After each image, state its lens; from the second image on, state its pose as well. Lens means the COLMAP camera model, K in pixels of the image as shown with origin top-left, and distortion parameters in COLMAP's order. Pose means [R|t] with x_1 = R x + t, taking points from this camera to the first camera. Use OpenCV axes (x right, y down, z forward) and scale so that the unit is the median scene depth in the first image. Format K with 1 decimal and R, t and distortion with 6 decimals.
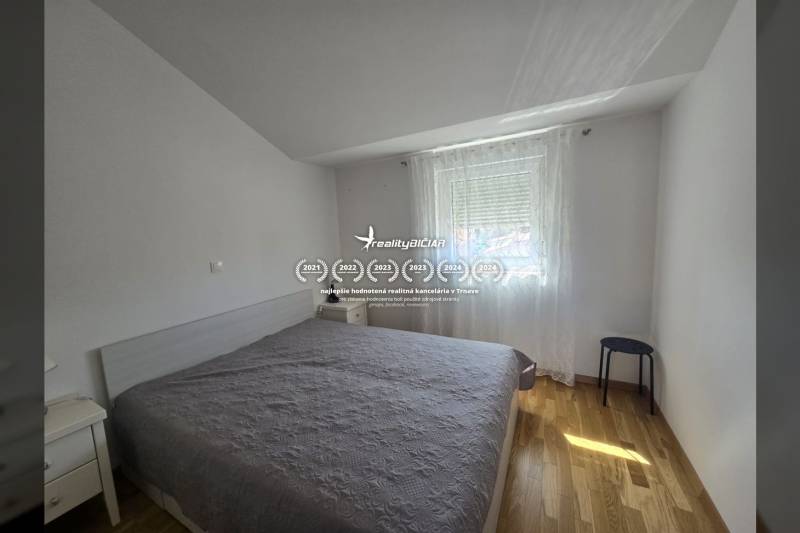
lens RADIAL K [[285.6, 0, 398.2], [0, 285.6, 263.3], [0, 0, 1]] dist [0.000573, 0.000053]
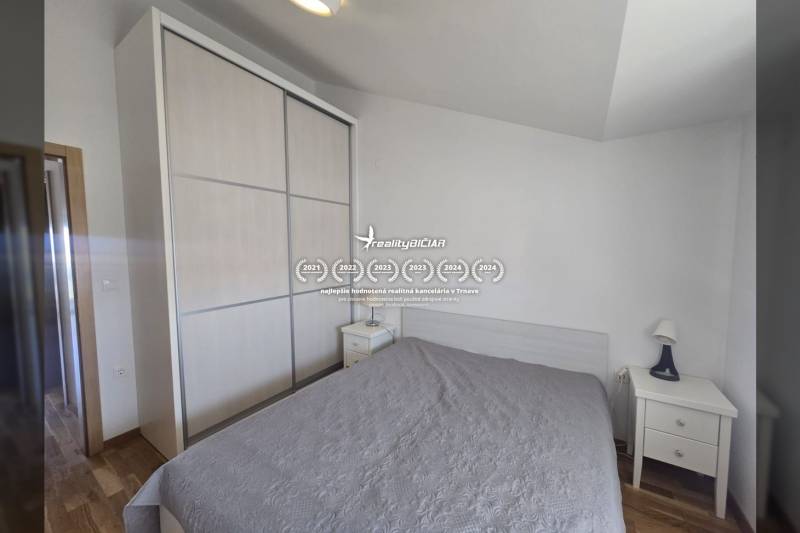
lens RADIAL K [[285.6, 0, 397.7], [0, 285.6, 265.2], [0, 0, 1]] dist [0.000573, 0.000053]
pose [[-0.102108, 0.112009, -0.988447, 0.547923], [-0.101247, 0.987311, 0.122339, -0.144287], [0.989607, 0.112569, -0.089472, 0.823847]]
